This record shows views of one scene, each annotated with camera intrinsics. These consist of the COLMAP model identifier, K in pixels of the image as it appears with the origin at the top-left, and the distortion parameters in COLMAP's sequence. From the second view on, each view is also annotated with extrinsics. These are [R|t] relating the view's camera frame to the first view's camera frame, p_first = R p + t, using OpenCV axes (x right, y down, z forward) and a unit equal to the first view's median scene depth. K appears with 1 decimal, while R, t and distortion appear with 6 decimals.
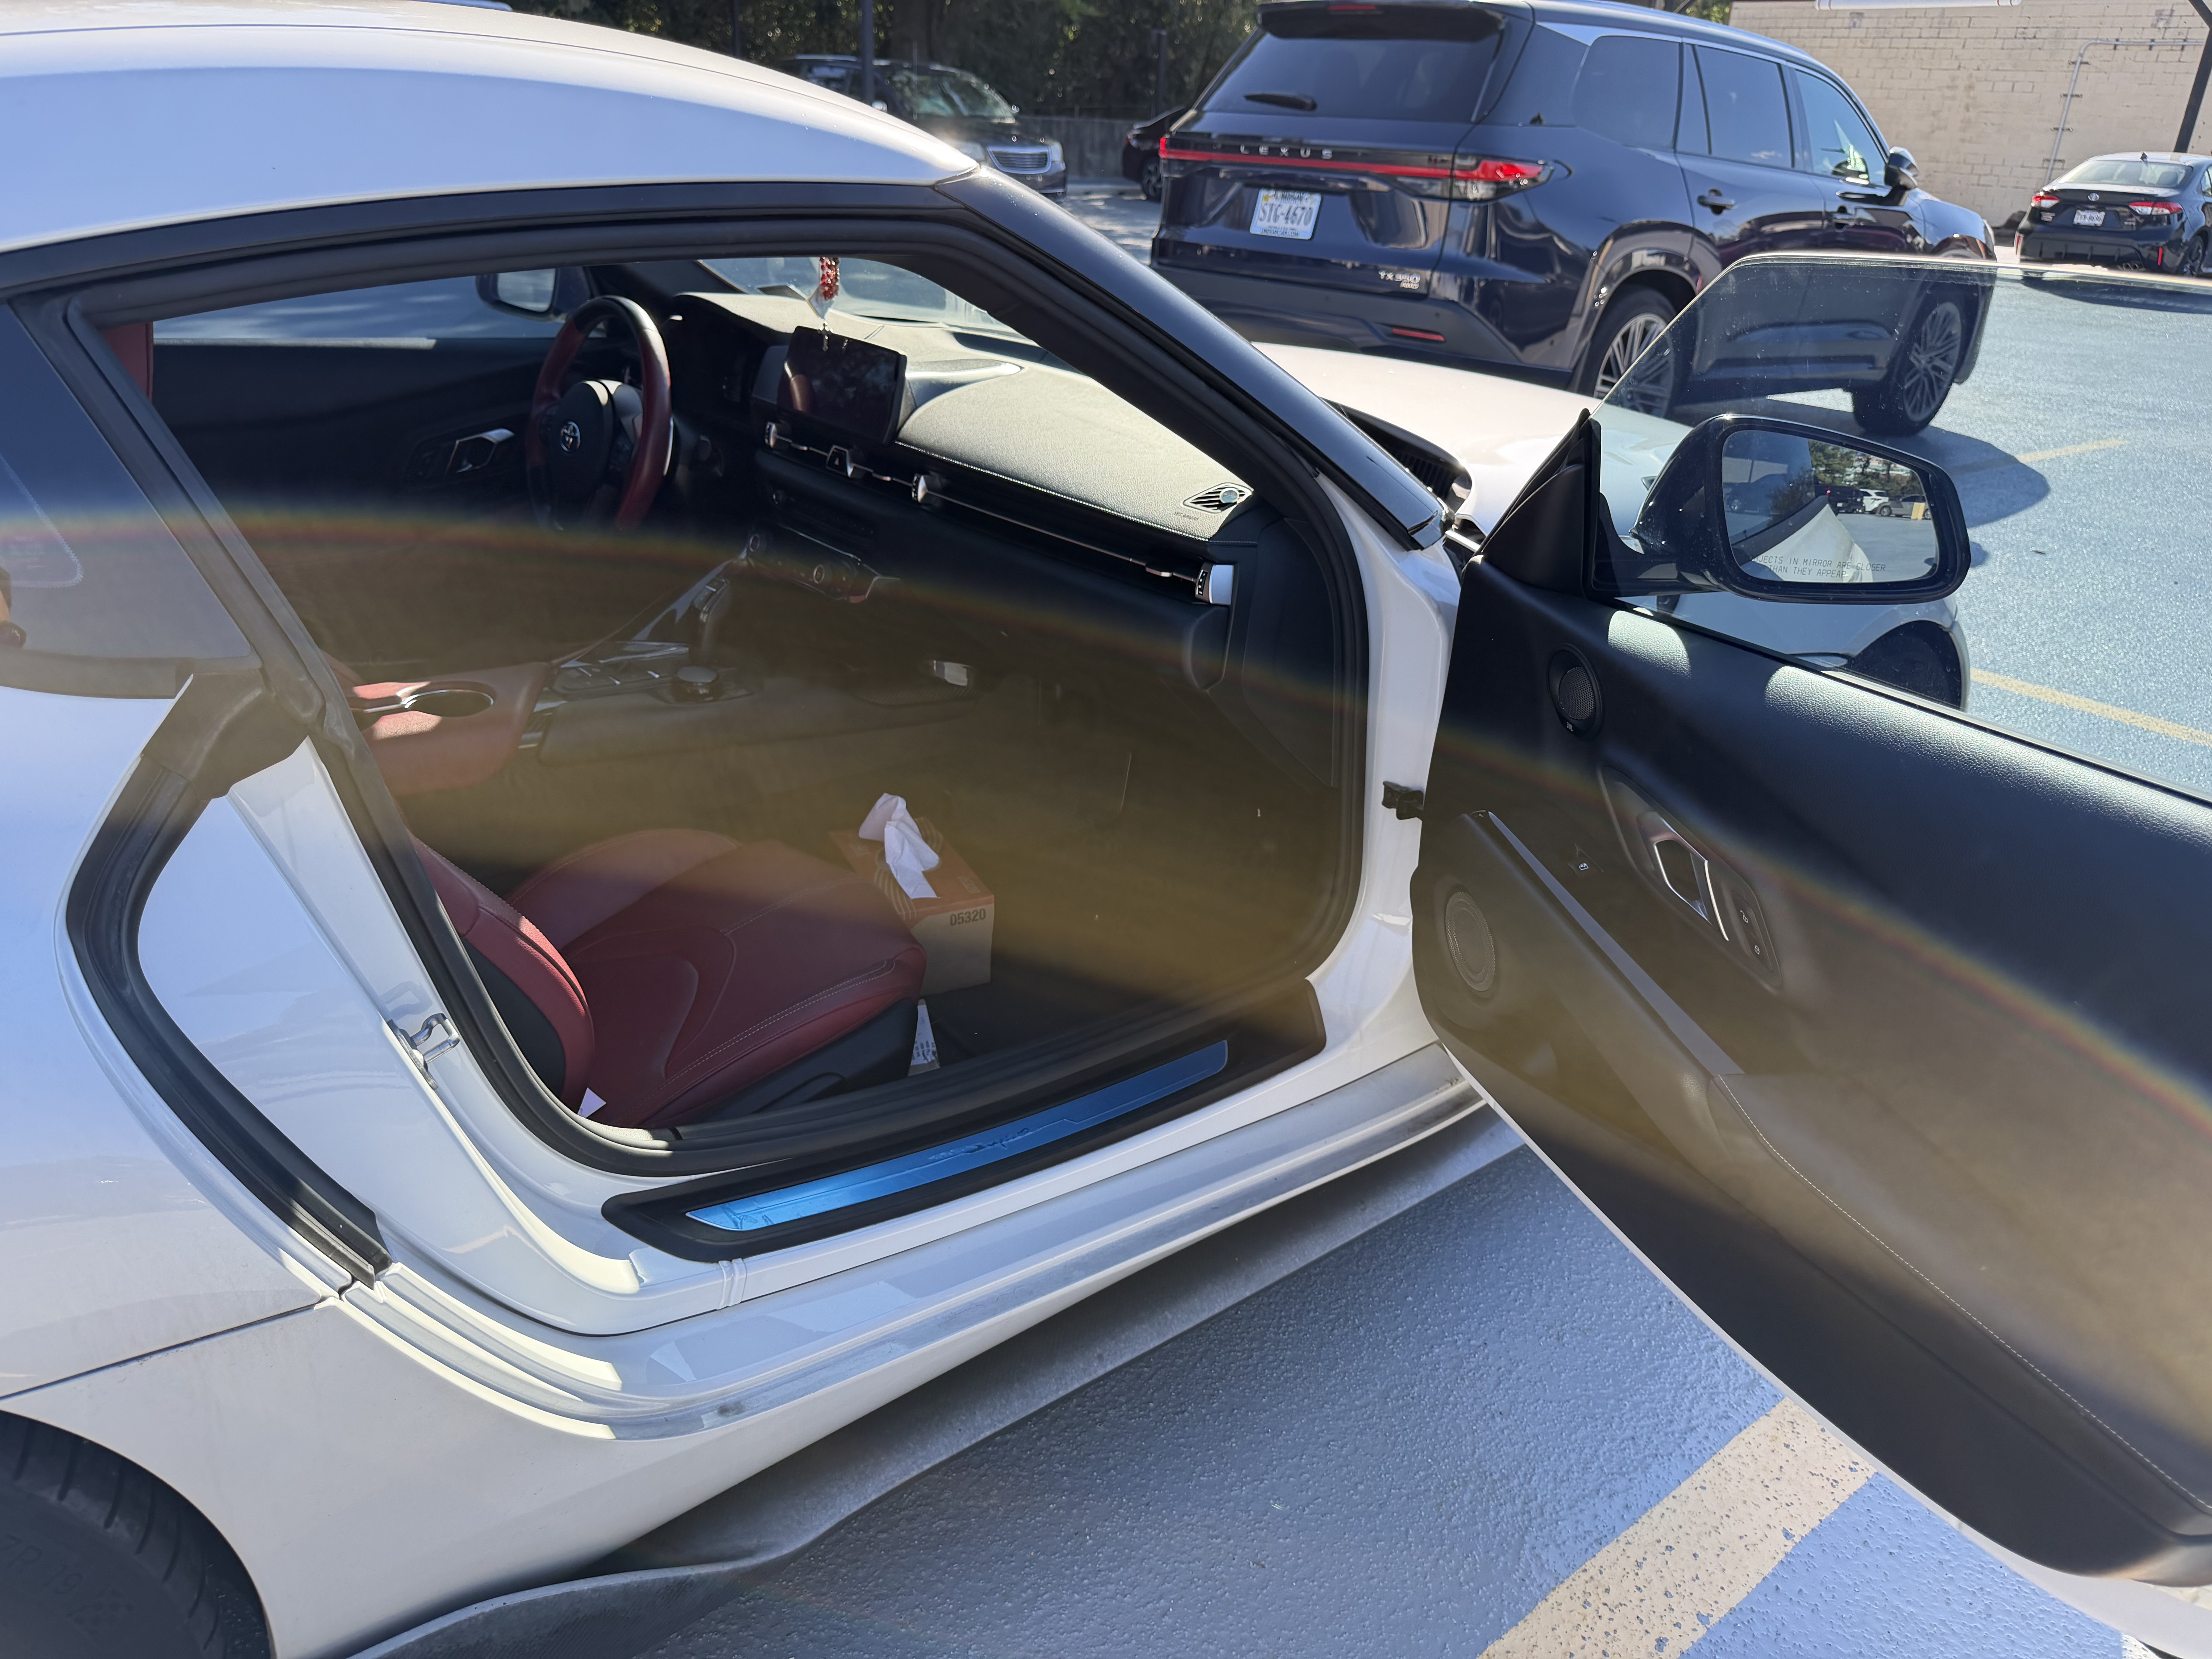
lens RADIAL K [[1567.6, 0, 1117.1], [0, 1567.6, 836.1], [0, 0, 1]] dist [0.022441, -0.039219]
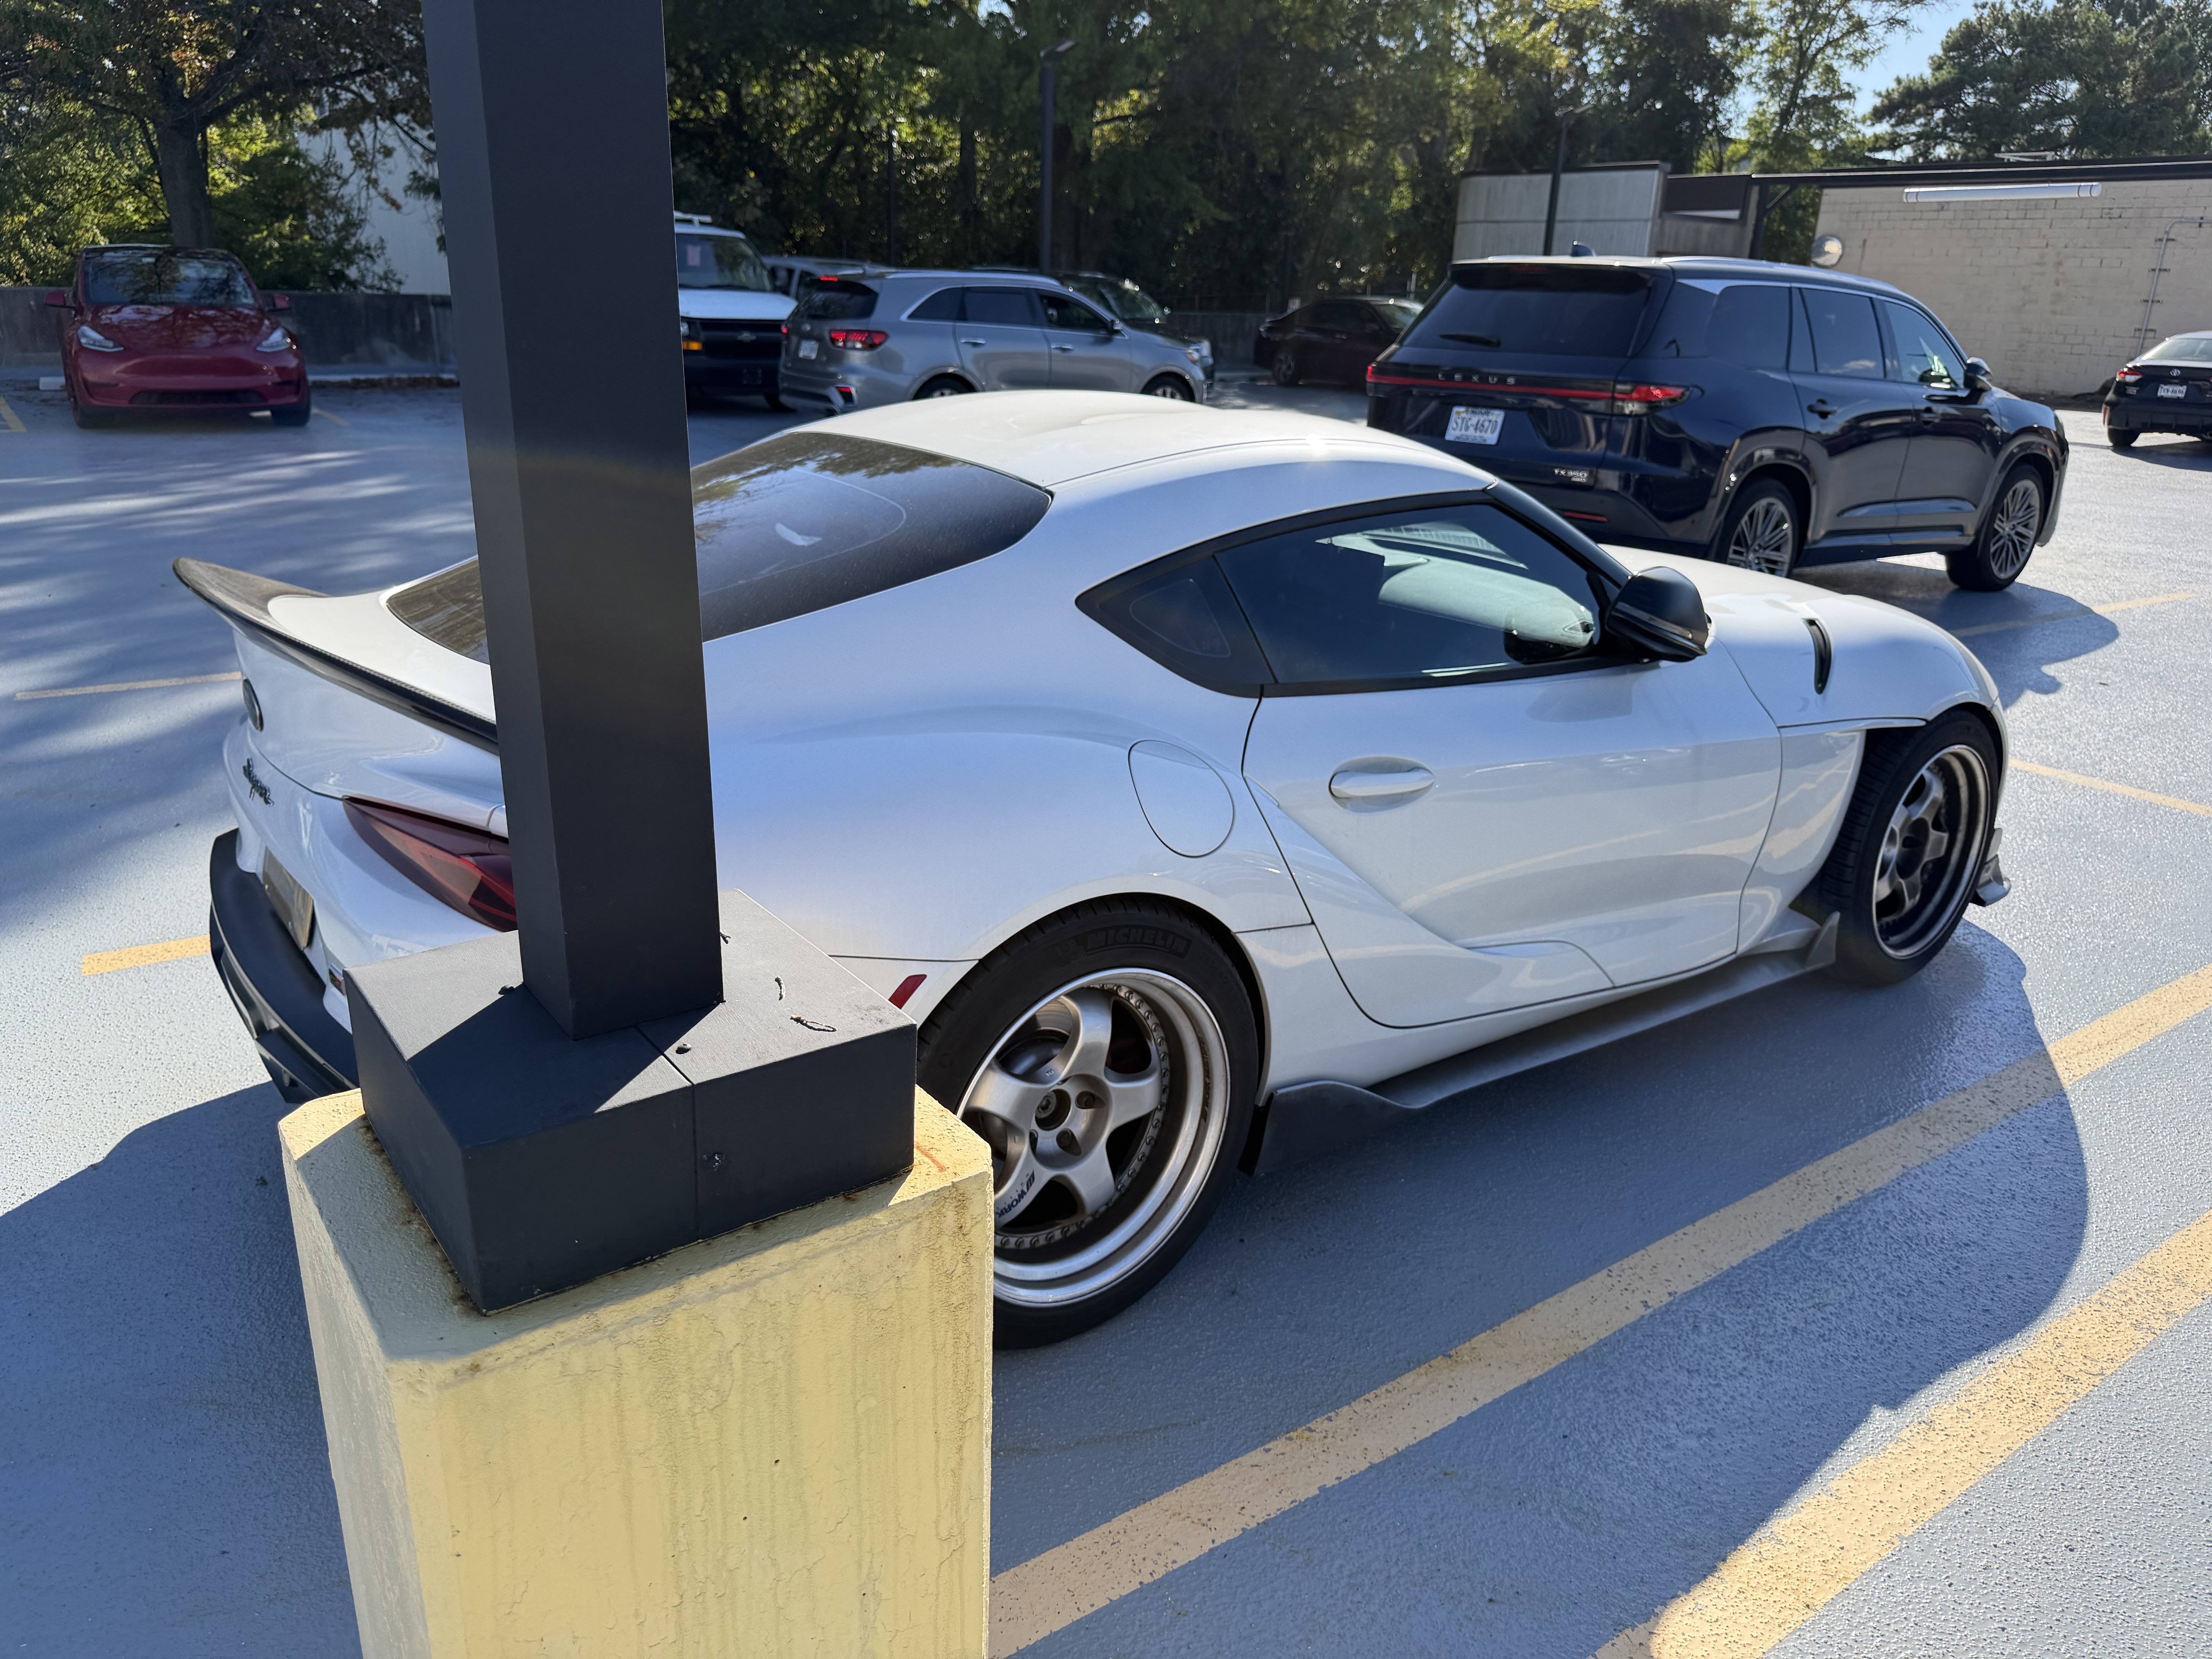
lens RADIAL K [[1567.6, 0, 1105.7], [0, 1567.6, 837.5], [0, 0, 1]] dist [0.022441, -0.039219]
pose [[0.997699, 0.003418, -0.067711, -0.091377], [-0.009960, 0.995282, -0.096515, 0.055570], [0.067062, 0.096967, 0.993026, -0.221321]]
